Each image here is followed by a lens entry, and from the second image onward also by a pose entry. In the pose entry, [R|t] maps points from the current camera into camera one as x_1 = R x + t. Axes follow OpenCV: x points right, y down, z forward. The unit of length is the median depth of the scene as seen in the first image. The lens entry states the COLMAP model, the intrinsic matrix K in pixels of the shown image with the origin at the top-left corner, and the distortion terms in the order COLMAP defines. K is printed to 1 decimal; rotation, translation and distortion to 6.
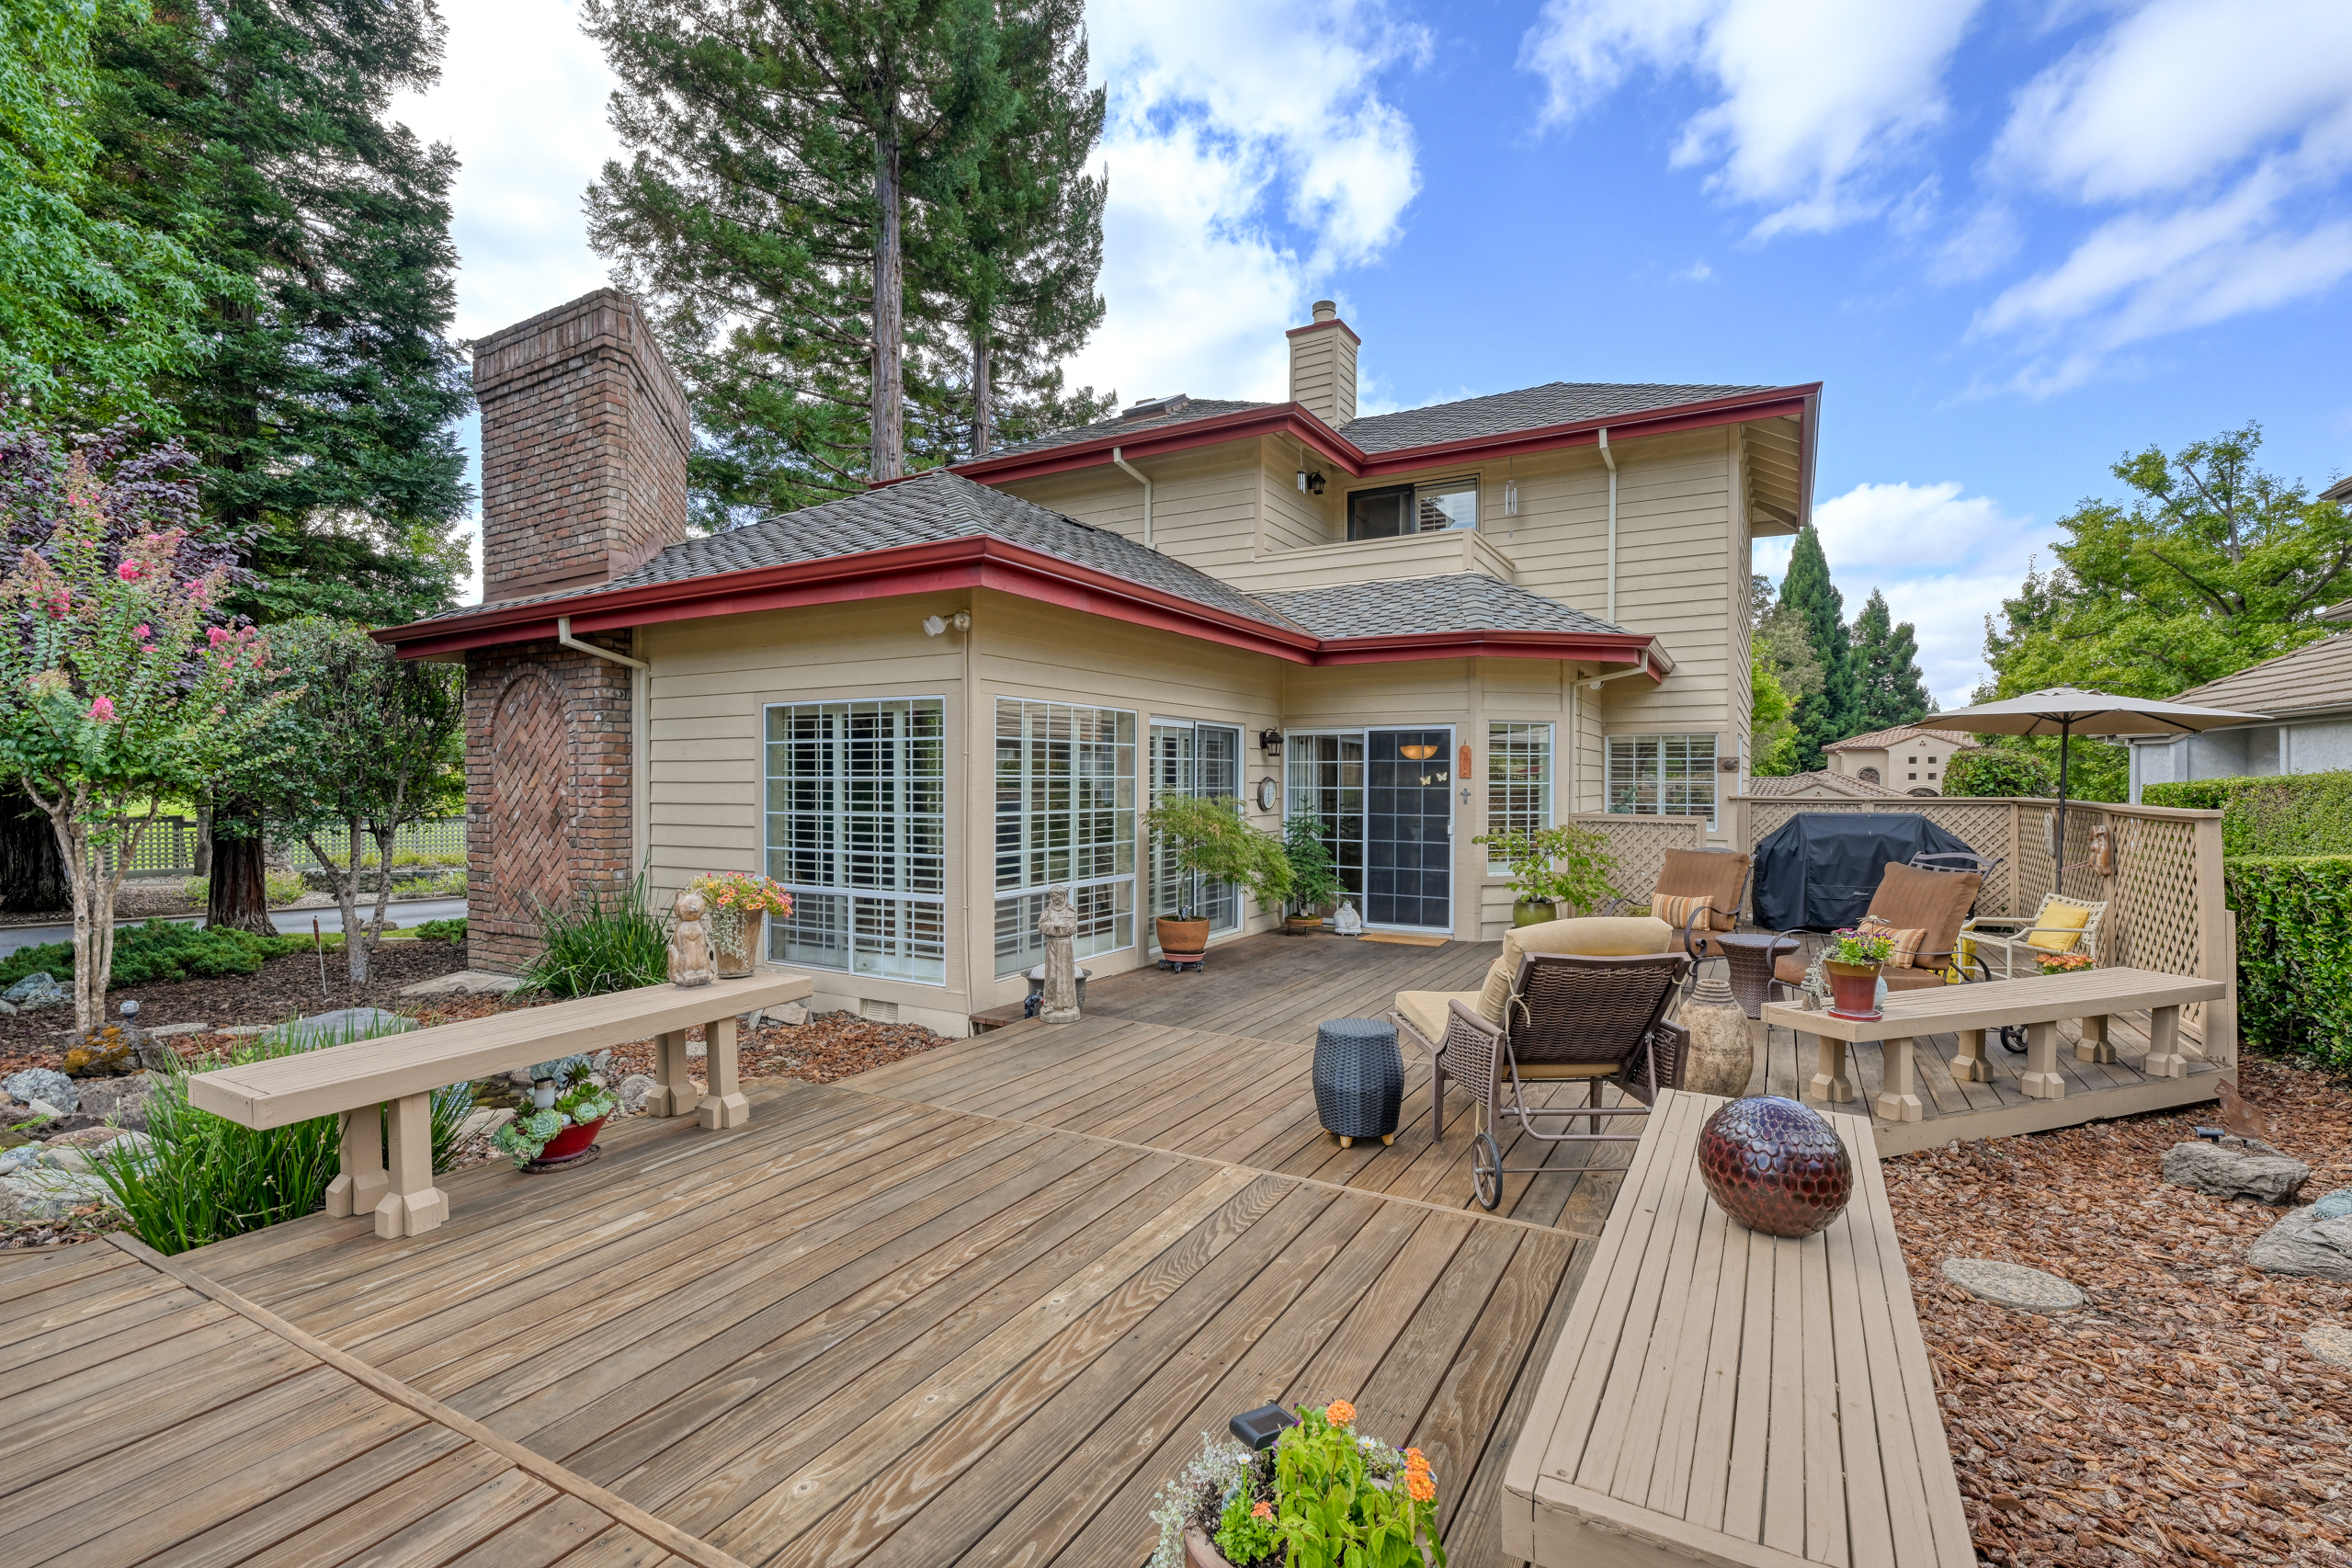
lens RADIAL K [[1048.7, 0, 1160.7], [0, 1048.7, 786.3], [0, 0, 1]] dist [-0.002152, 0.000691]
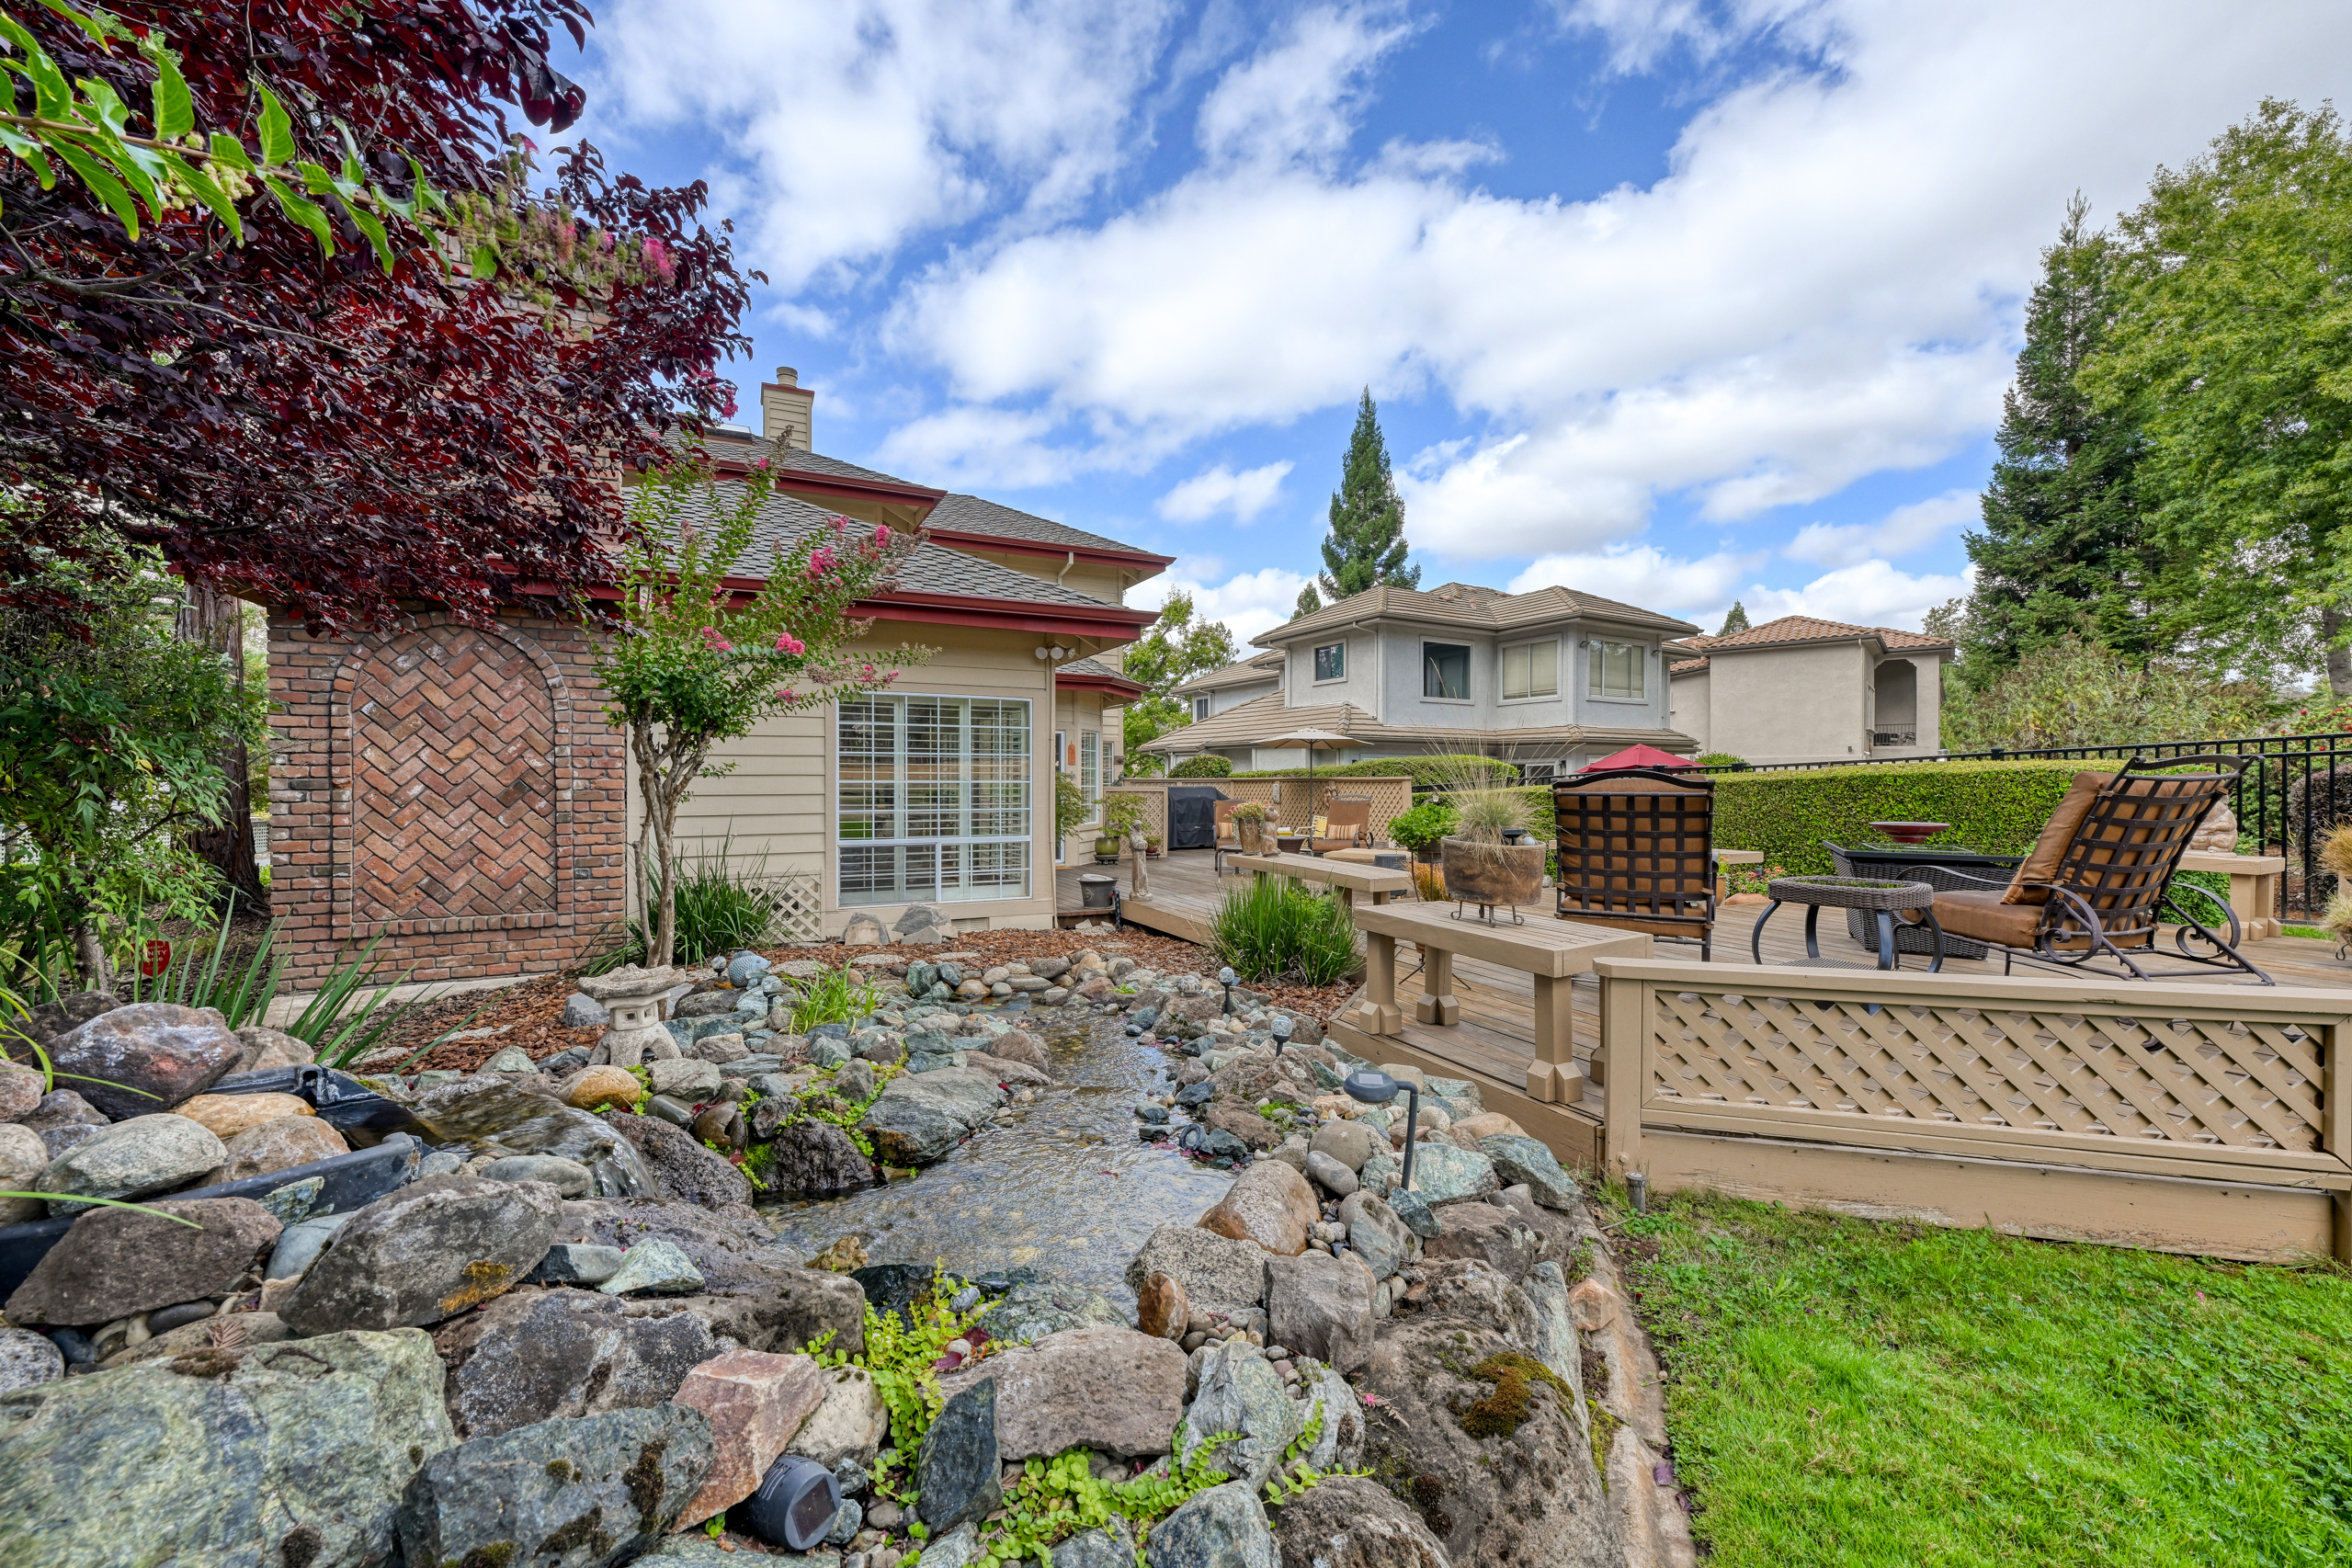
lens RADIAL K [[923.5, 0, 1180.0], [0, 923.5, 780.2], [0, 0, 1]] dist [-0.002155, 0.000293]
pose [[0.564690, 0.001247, 0.825302, -0.437496], [0.004166, 0.999982, -0.004361, 0.012581], [-0.825293, 0.005901, 0.564674, 0.037948]]
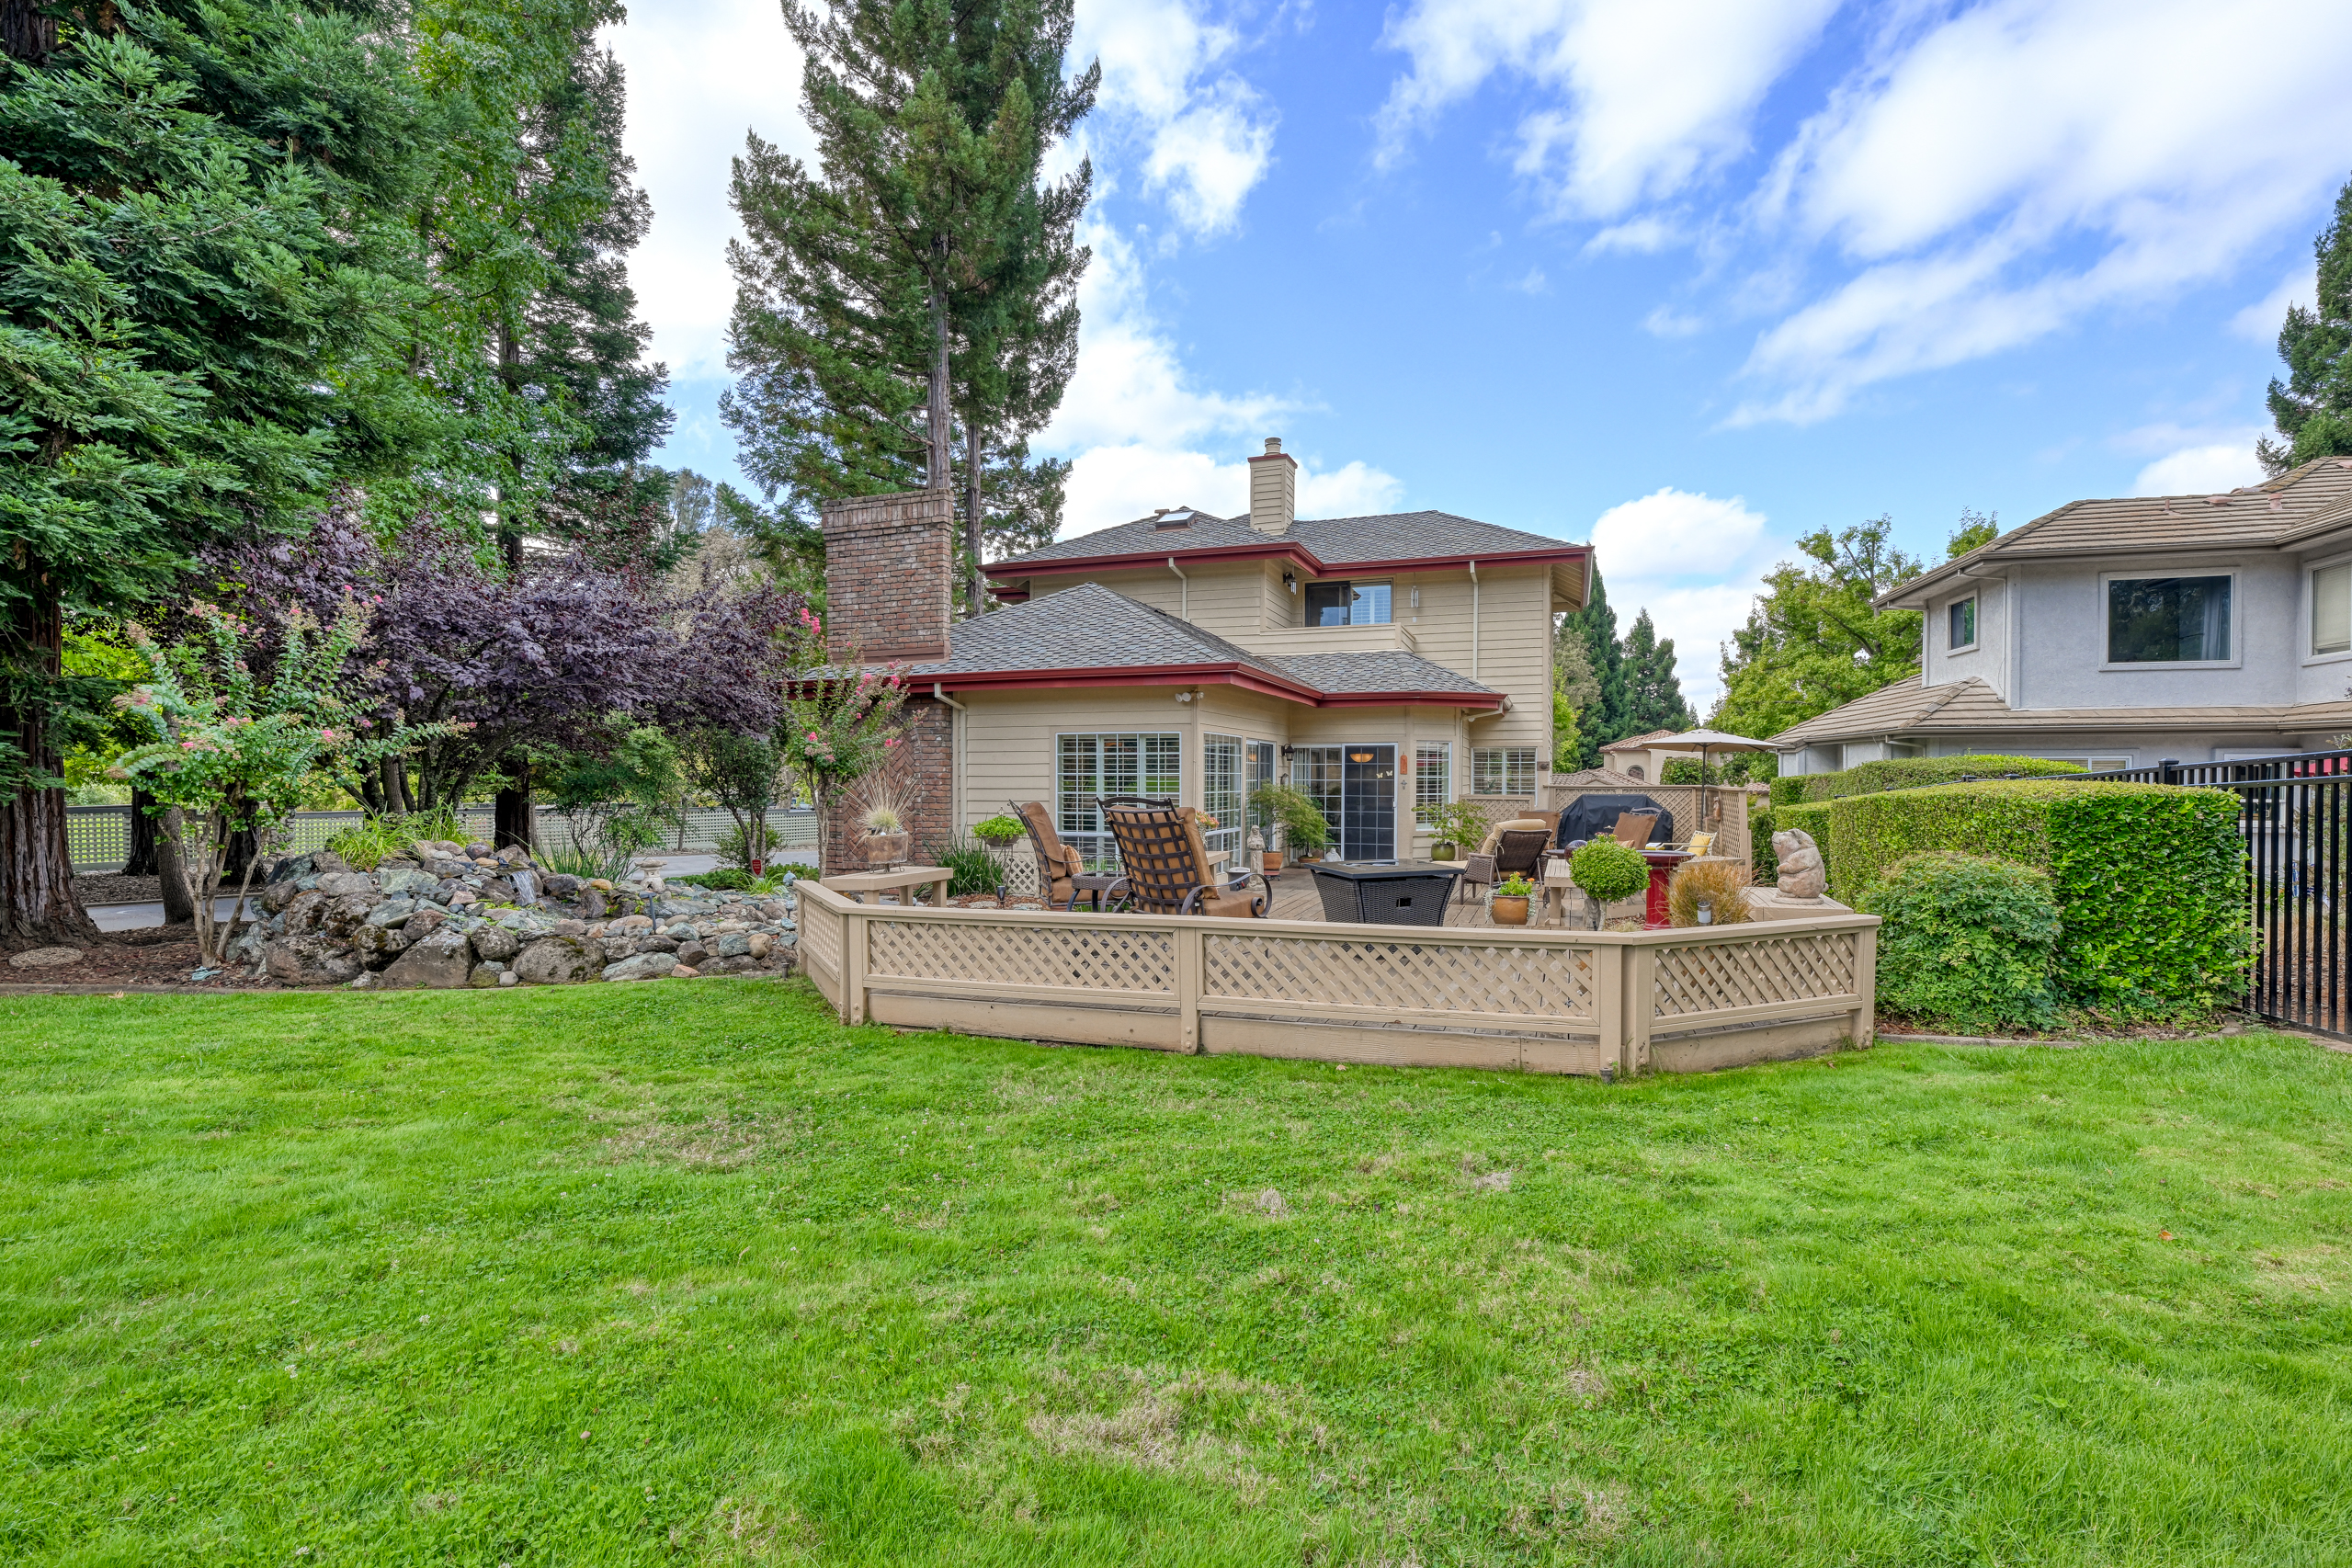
lens RADIAL K [[1048.7, 0, 1163.6], [0, 1048.7, 786.3], [0, 0, 1]] dist [-0.002152, 0.000691]
pose [[0.985866, -0.002296, 0.167518, -0.217682], [0.001856, 0.999994, 0.002784, 0.003858], [-0.167524, -0.002434, 0.985865, -0.354666]]
